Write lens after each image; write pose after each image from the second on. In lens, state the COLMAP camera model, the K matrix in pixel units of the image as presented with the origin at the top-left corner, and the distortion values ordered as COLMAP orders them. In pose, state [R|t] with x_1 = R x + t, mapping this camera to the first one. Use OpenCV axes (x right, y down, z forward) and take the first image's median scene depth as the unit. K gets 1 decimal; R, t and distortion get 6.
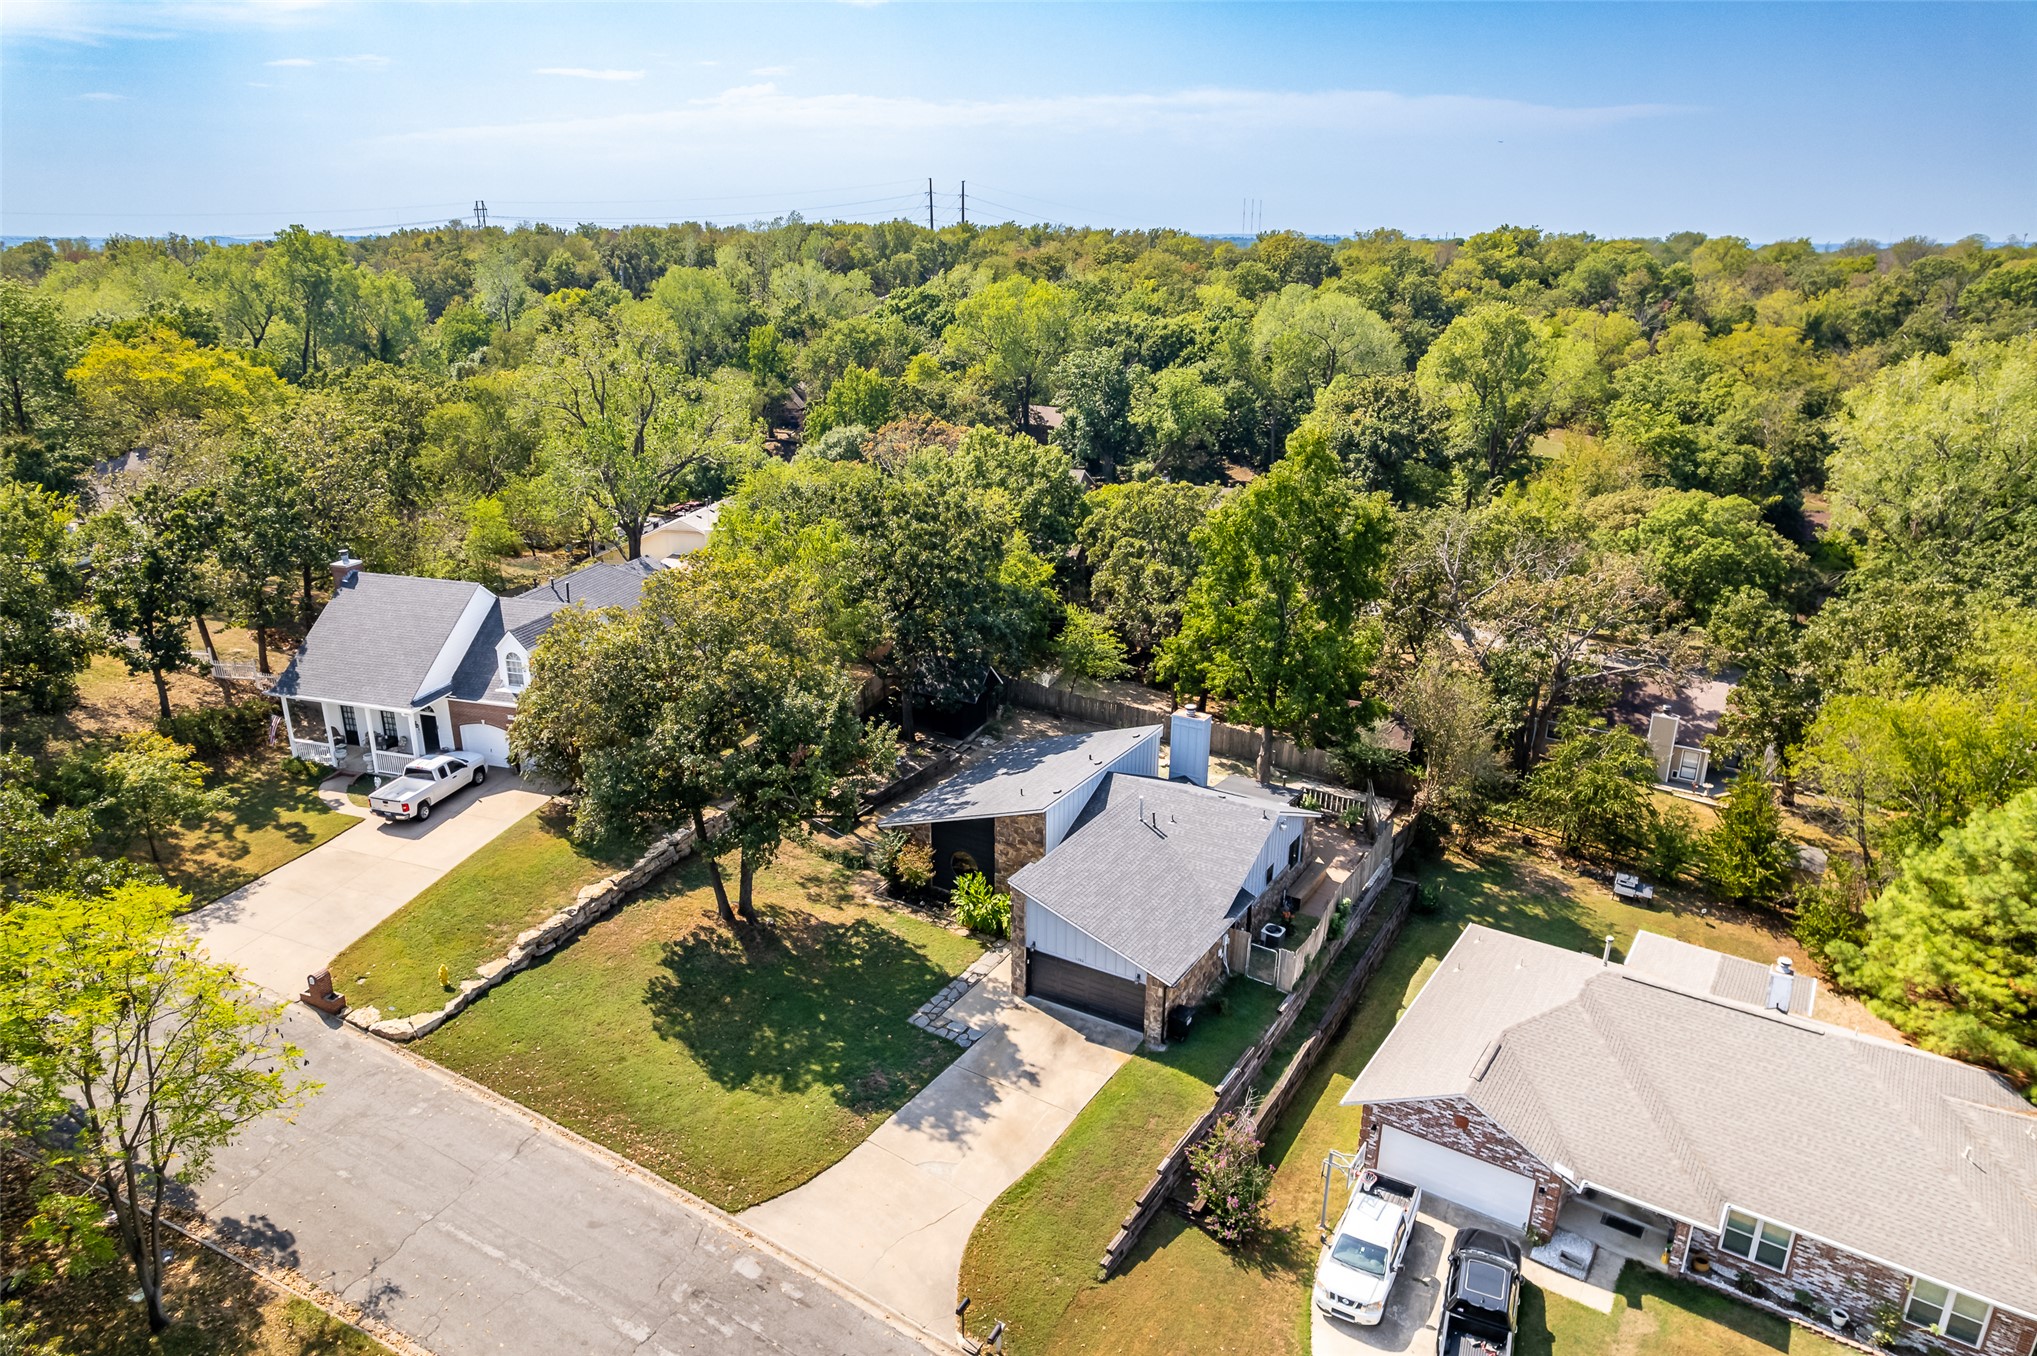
lens RADIAL K [[1304.6, 0, 1019.9], [0, 1304.6, 686.0], [0, 0, 1]] dist [-0.075374, 0.063747]
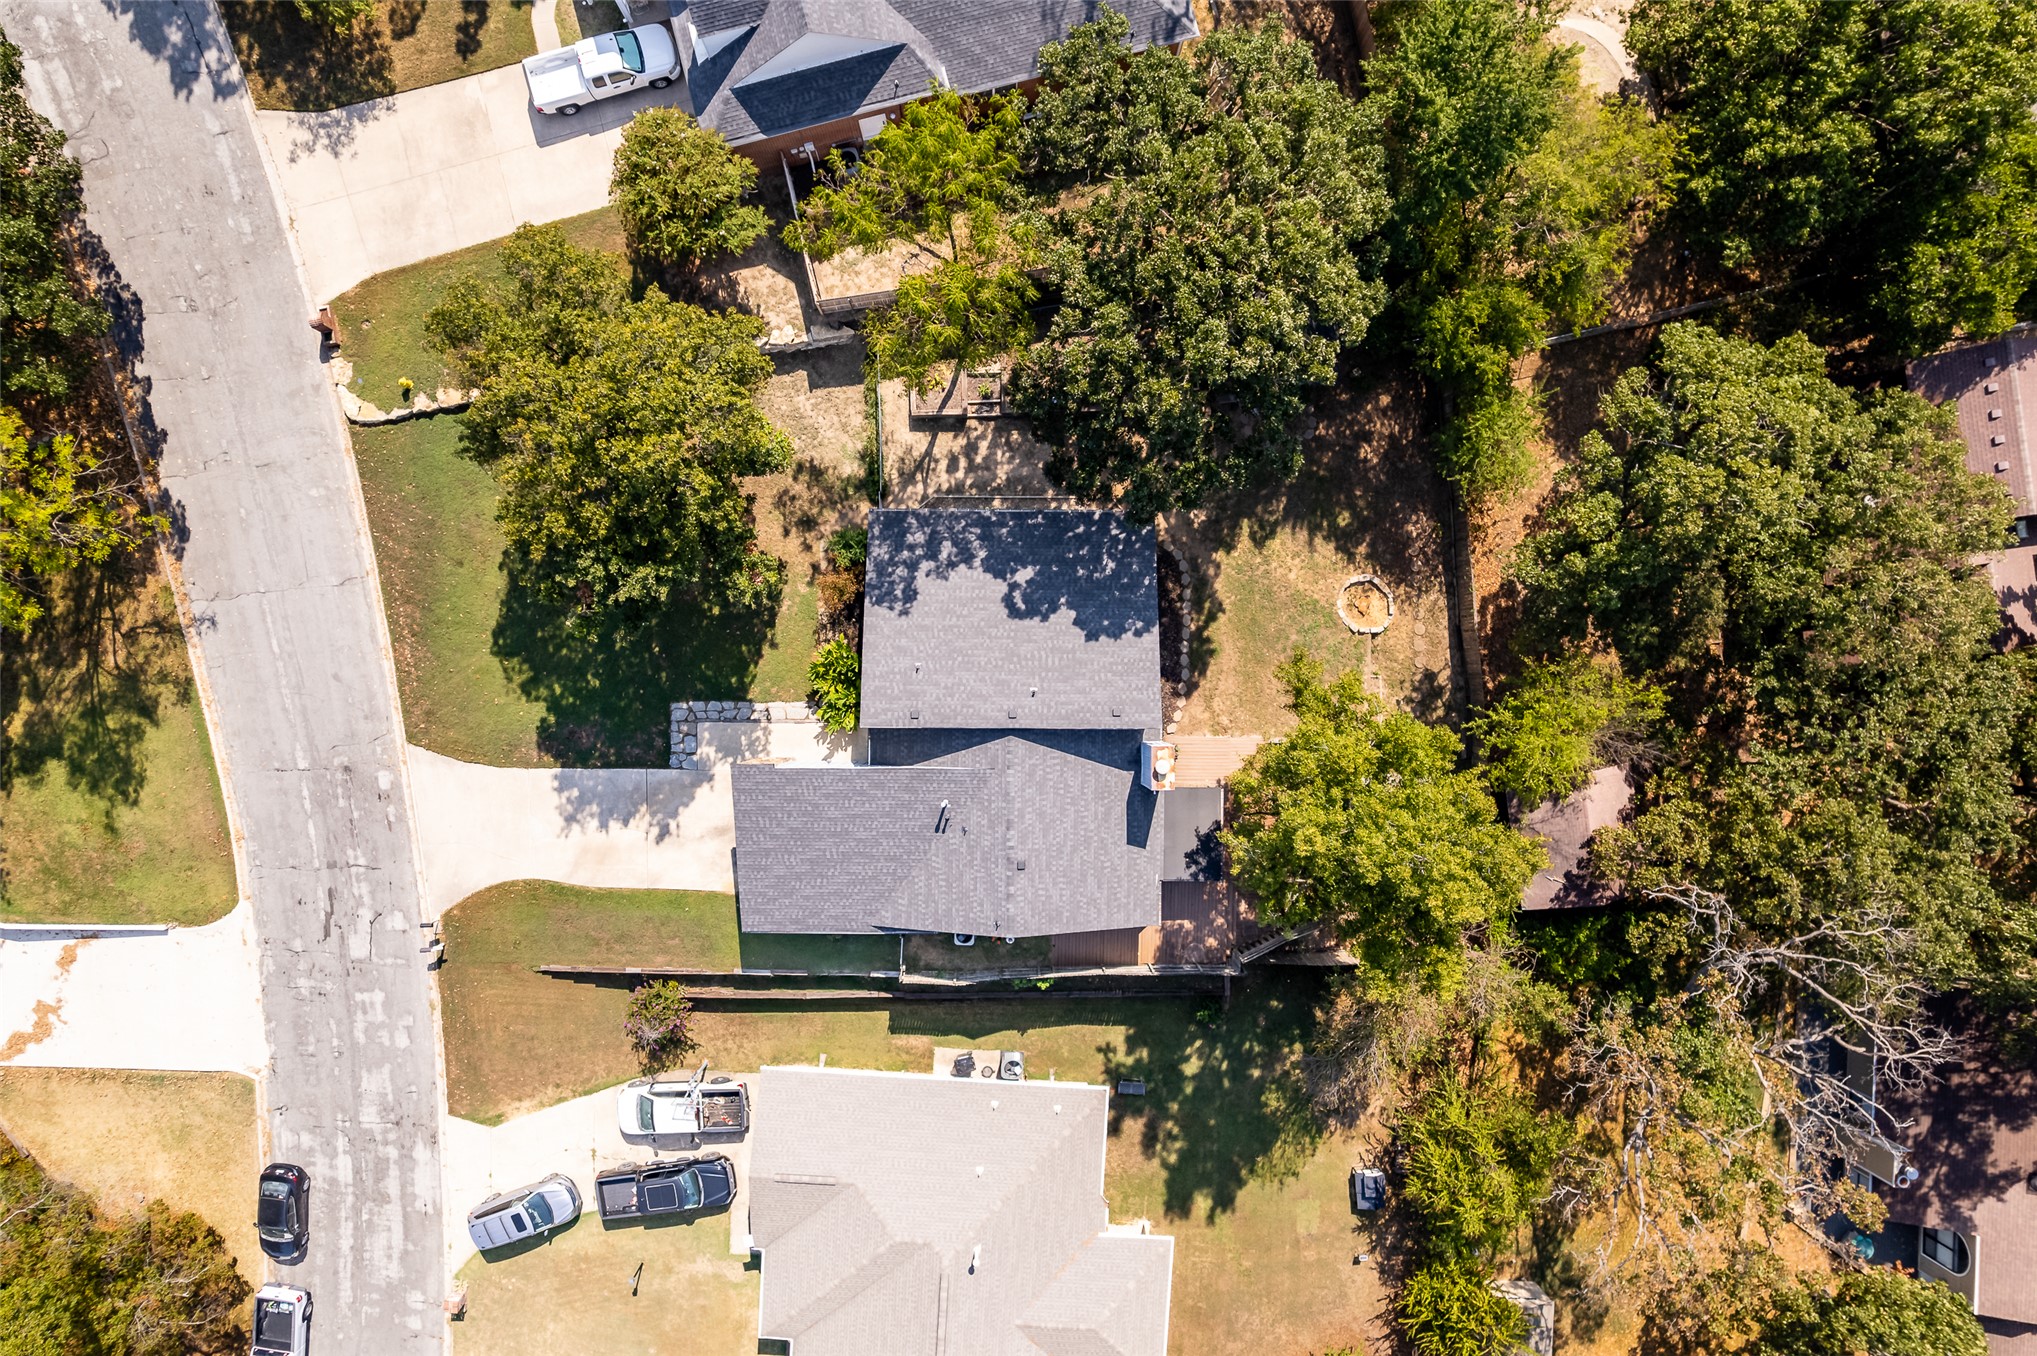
lens RADIAL K [[1304.6, 0, 1037.8], [0, 1304.6, 677.9], [0, 0, 1]] dist [-0.075374, 0.063747]
pose [[0.517335, 0.855774, 0.003837, 0.055564], [-0.303832, 0.179478, 0.935668, -0.888640], [0.800031, -0.485220, 0.352862, 0.853373]]
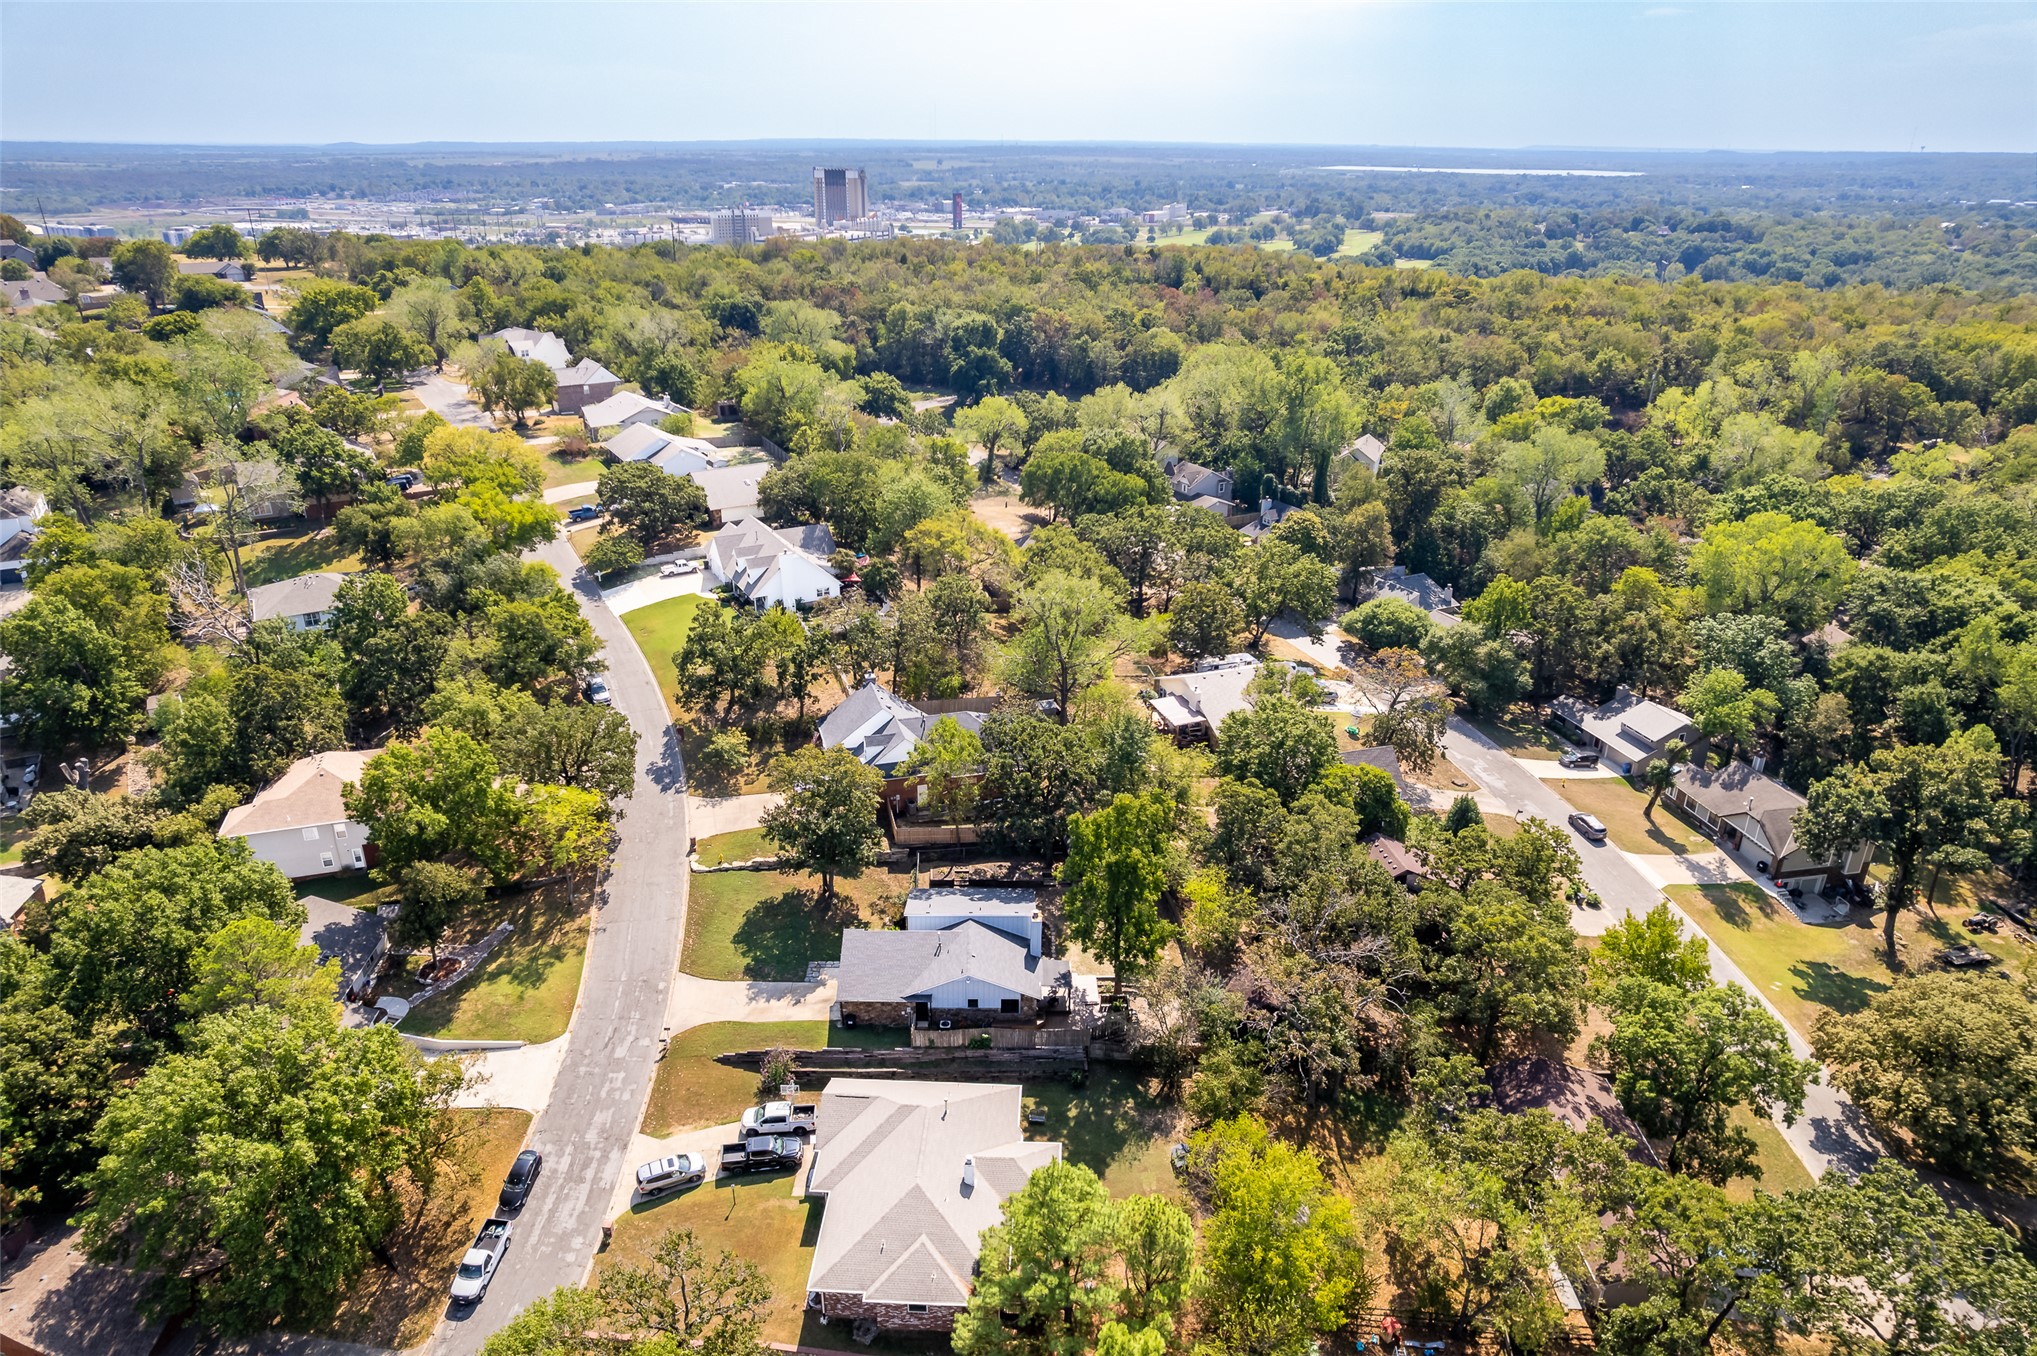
lens RADIAL K [[1304.6, 0, 1031.6], [0, 1304.6, 671.0], [0, 0, 1]] dist [-0.075374, 0.063747]
pose [[0.536065, 0.325616, -0.778851, 1.775389], [-0.288277, 0.937763, 0.193639, -0.803176], [0.793430, 0.120721, 0.596570, -0.154557]]
